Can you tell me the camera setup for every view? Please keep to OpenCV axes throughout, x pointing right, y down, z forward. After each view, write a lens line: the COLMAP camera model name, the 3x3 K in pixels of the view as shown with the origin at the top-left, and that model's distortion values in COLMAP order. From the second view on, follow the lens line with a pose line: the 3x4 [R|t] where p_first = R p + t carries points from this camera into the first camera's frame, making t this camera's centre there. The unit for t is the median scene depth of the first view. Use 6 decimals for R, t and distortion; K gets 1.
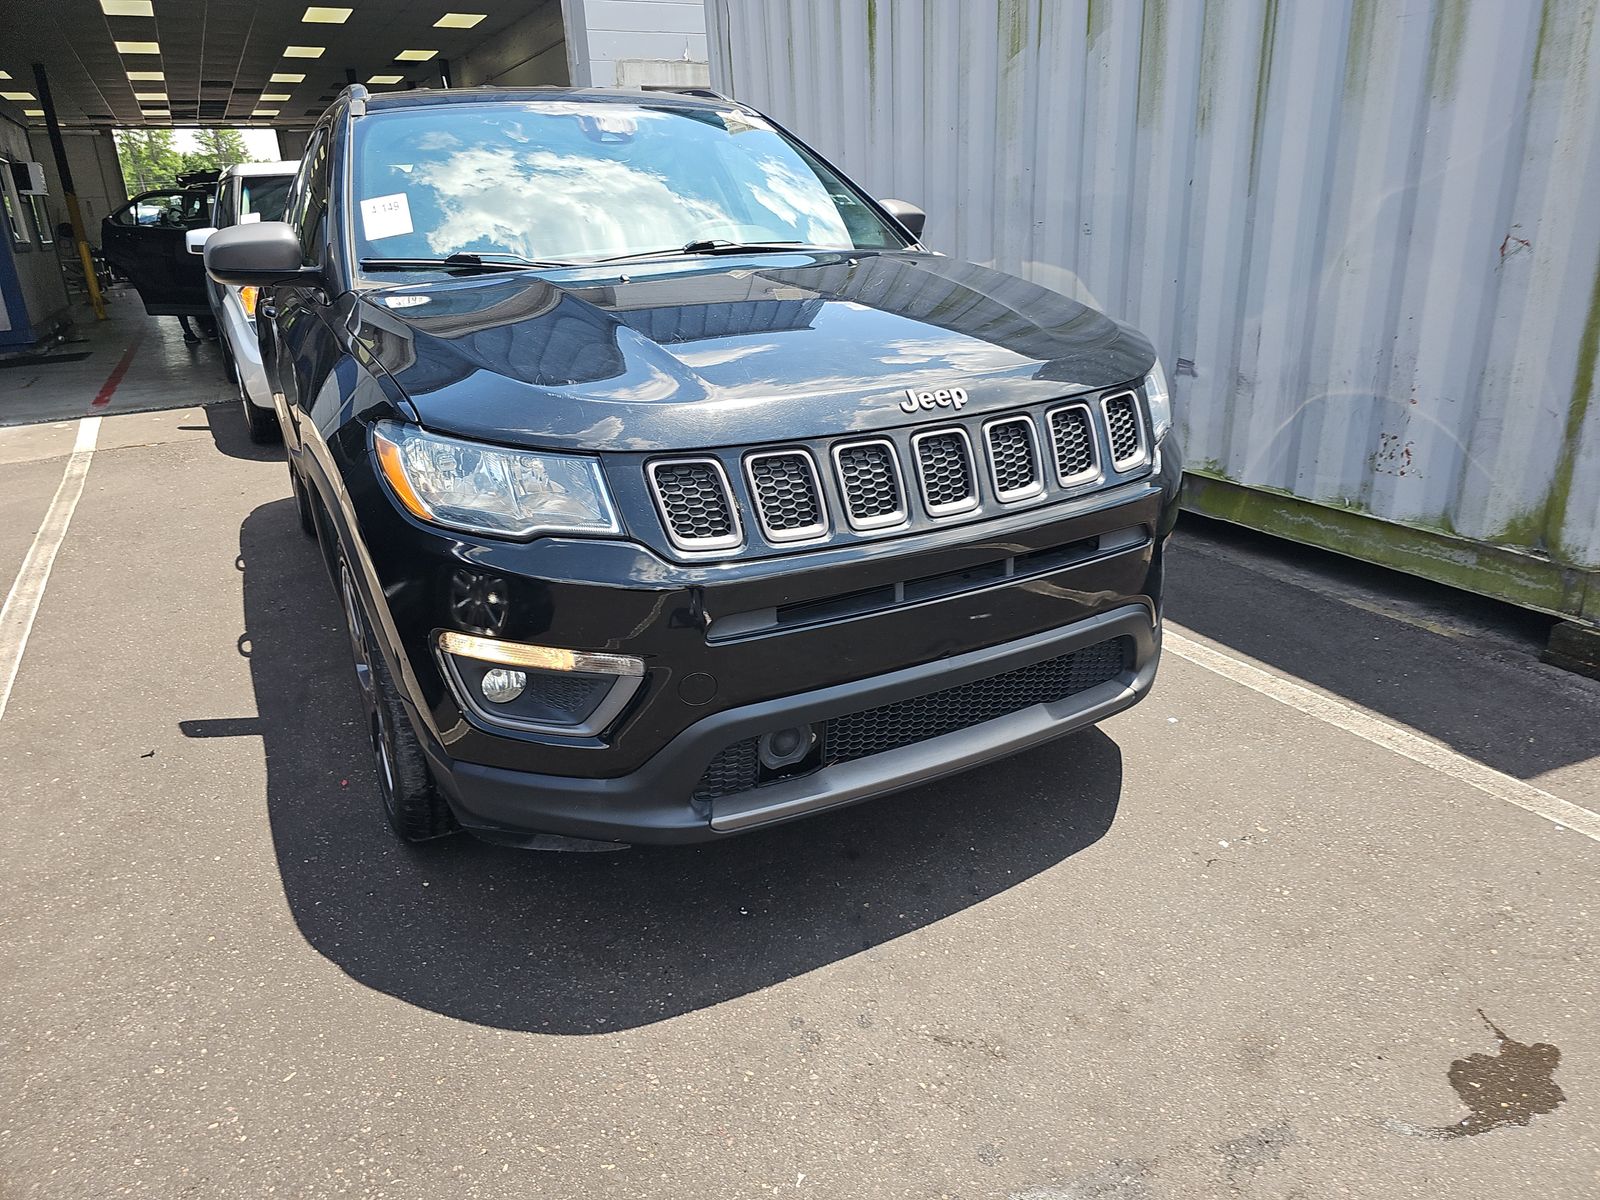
lens RADIAL K [[1059.9, 0, 800.0], [0, 1059.9, 600.0], [0, 0, 1]] dist [0.051468, -0.050482]
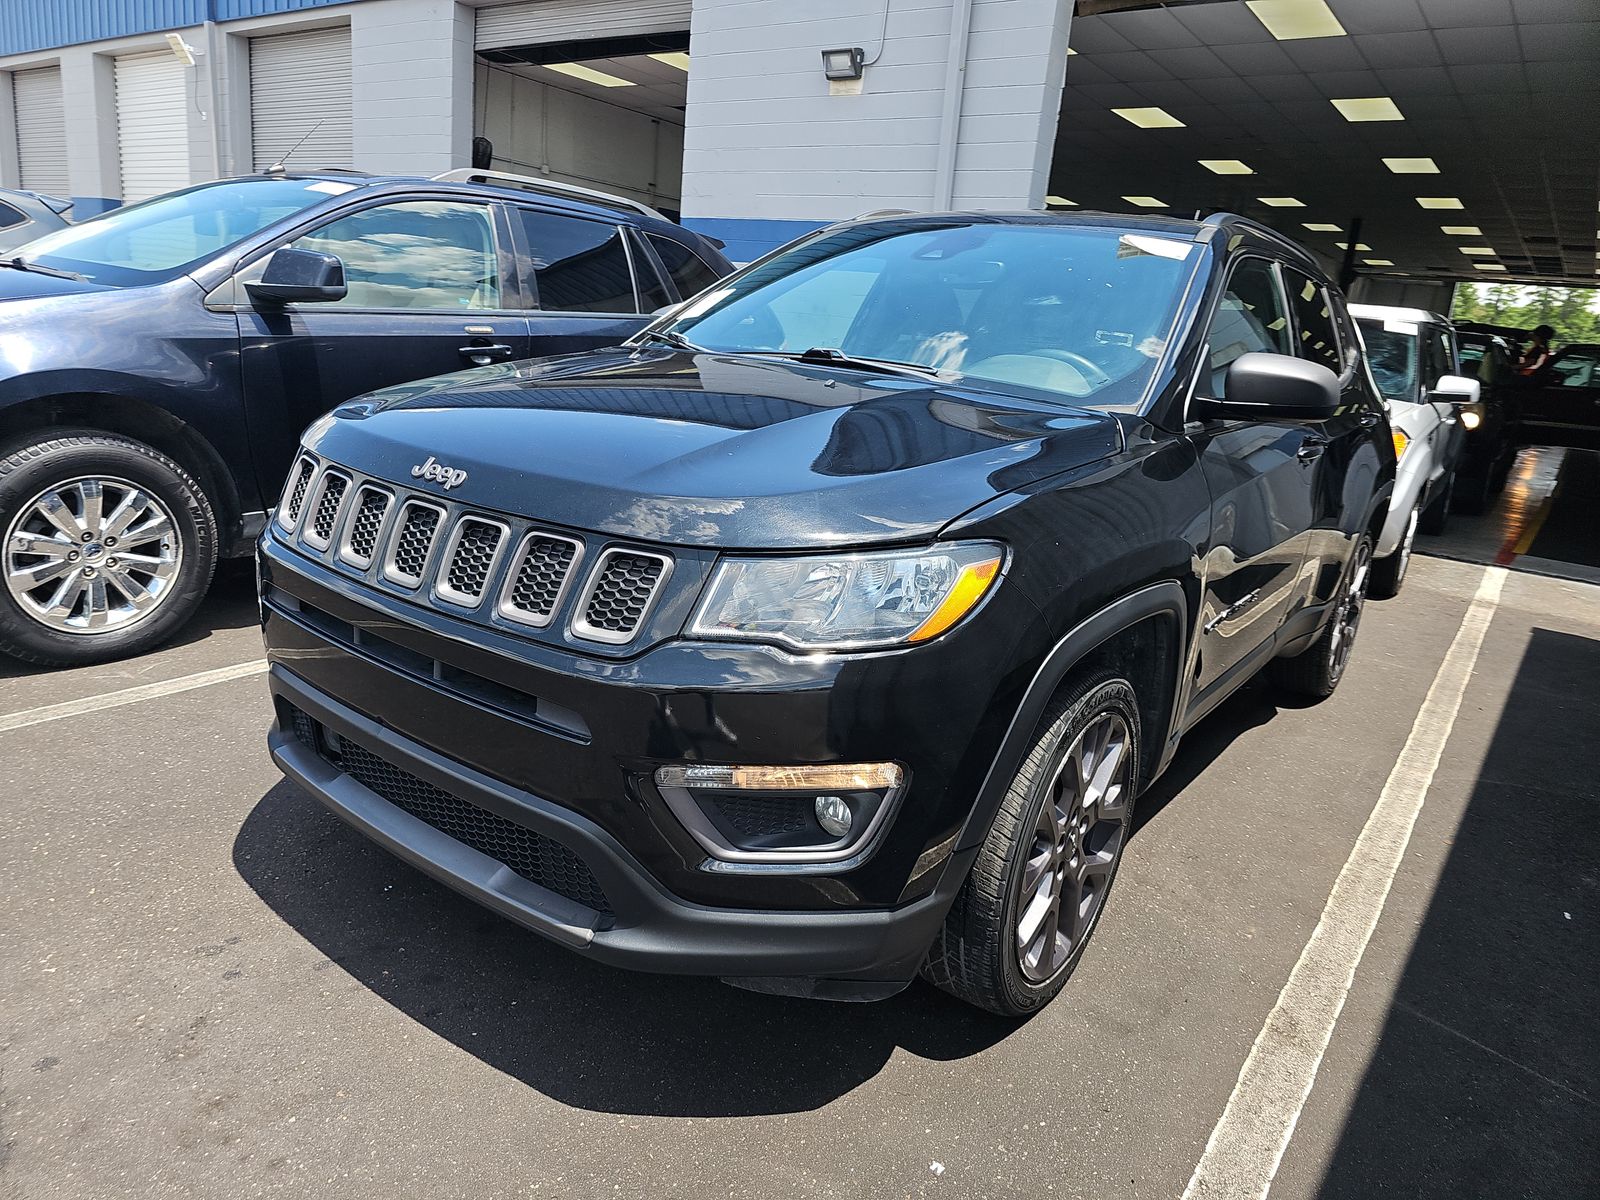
lens RADIAL K [[1054.5, 0, 736.9], [0, 1054.5, 580.4], [0, 0, 1]] dist [0.004533, -0.002734]
pose [[0.398174, 0.296468, -0.868081, 0.543366], [-0.412967, 0.902944, 0.118953, -0.160750], [0.819094, 0.311125, 0.481960, 0.379213]]
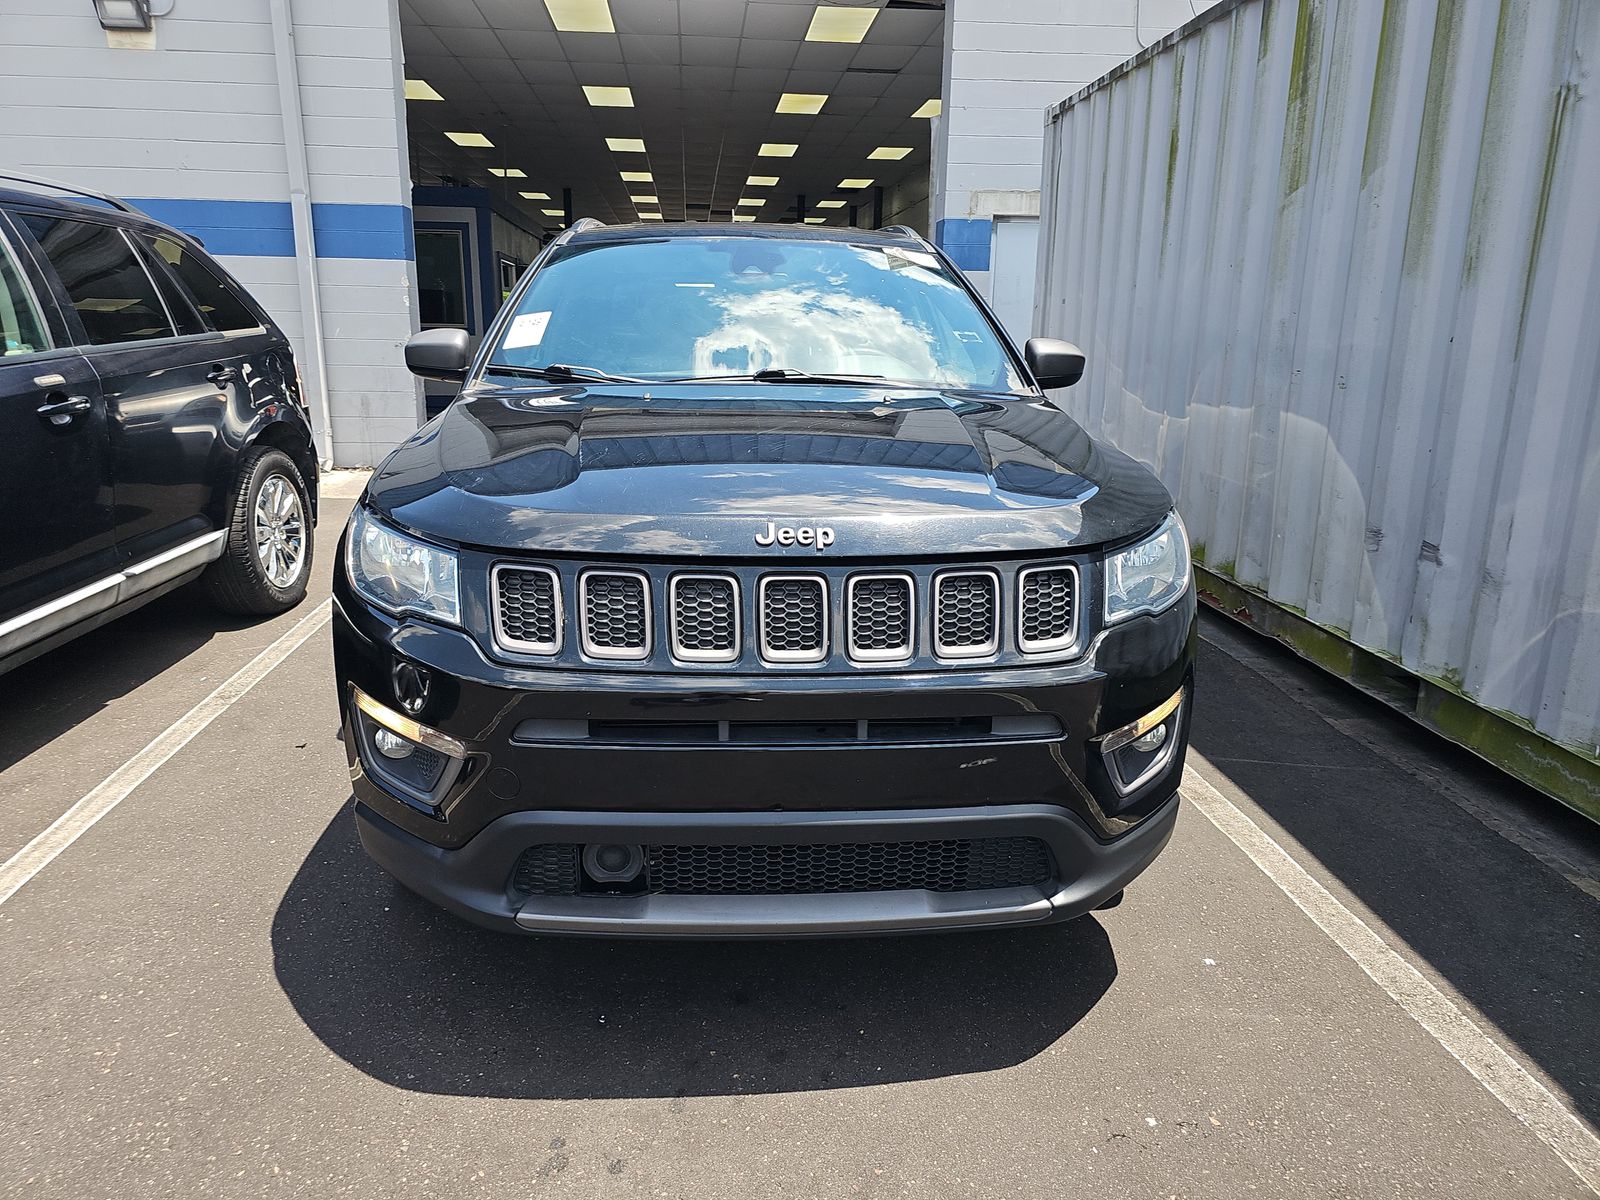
lens RADIAL K [[1058.9, 0, 752.8], [0, 1058.9, 593.8], [0, 0, 1]] dist [0.041335, -0.036588]
pose [[0.907920, 0.152909, -0.390256, 0.230268], [-0.191231, 0.979645, -0.061051, -0.037408], [0.372977, 0.130059, 0.918680, 0.045565]]
